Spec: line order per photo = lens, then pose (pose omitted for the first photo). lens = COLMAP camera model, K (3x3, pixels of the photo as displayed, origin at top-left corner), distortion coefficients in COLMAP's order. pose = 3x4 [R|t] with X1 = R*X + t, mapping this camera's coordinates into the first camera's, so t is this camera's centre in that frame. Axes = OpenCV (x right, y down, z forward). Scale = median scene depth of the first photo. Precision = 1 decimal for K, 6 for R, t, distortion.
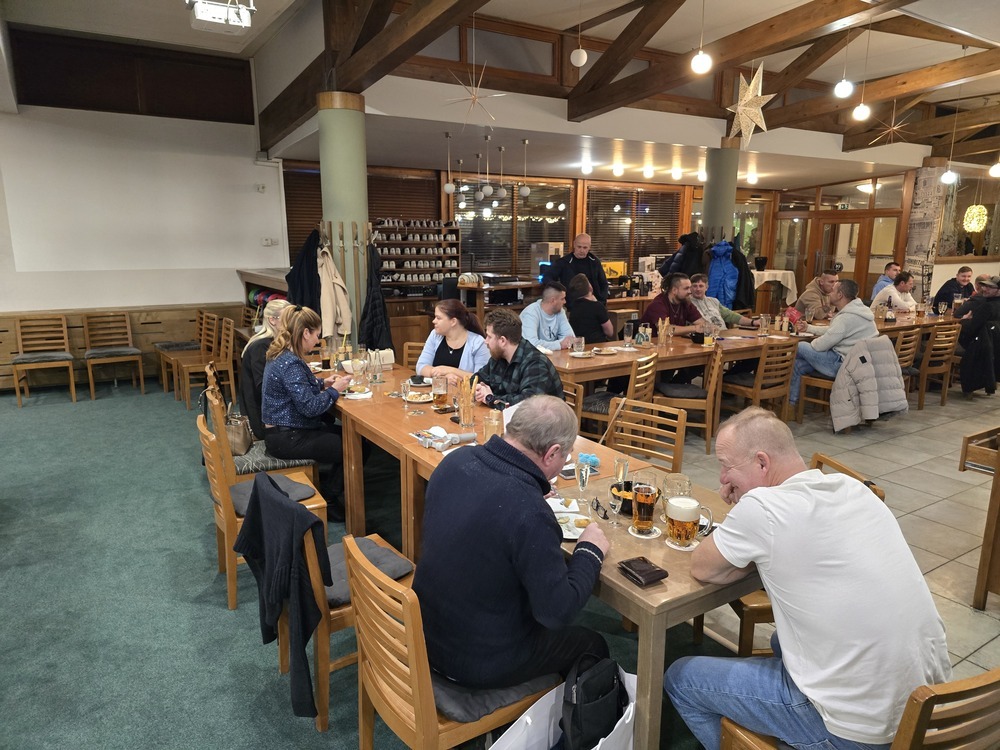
lens RADIAL K [[678.8, 0, 495.4], [0, 678.8, 384.6], [0, 0, 1]] dist [0.047115, -0.053787]
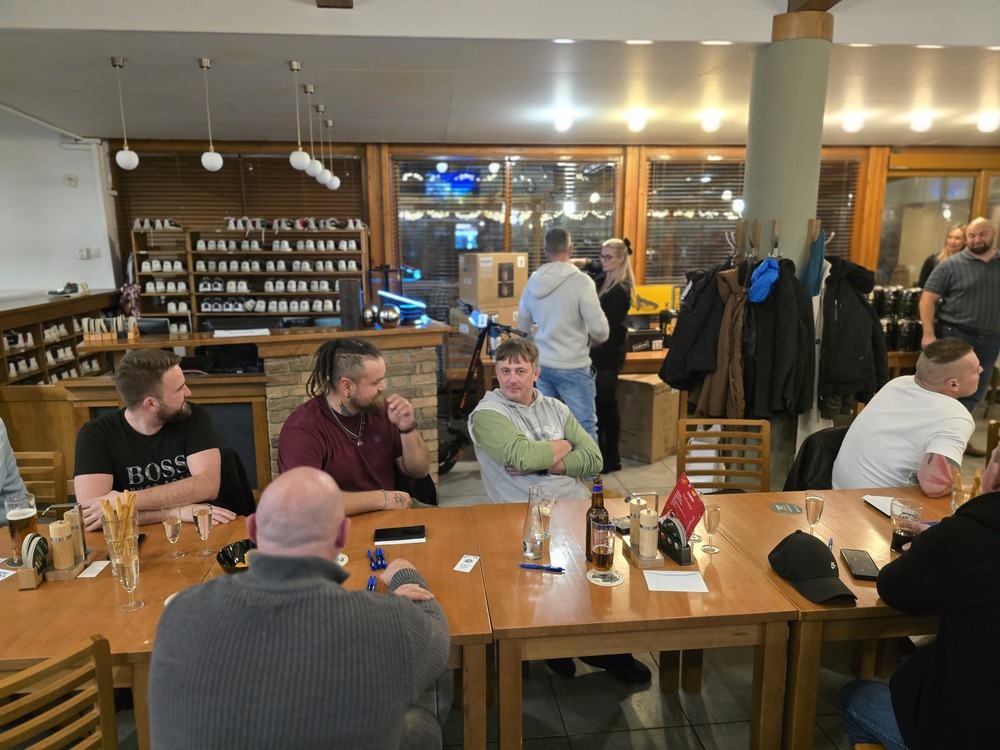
lens RADIAL K [[678.8, 0, 495.4], [0, 678.8, 384.6], [0, 0, 1]] dist [0.047115, -0.053787]
pose [[0.895095, 0.083679, -0.437953, 0.364519], [-0.087481, 0.996099, 0.011527, -0.107769], [0.437209, 0.027995, 0.898924, 0.499386]]
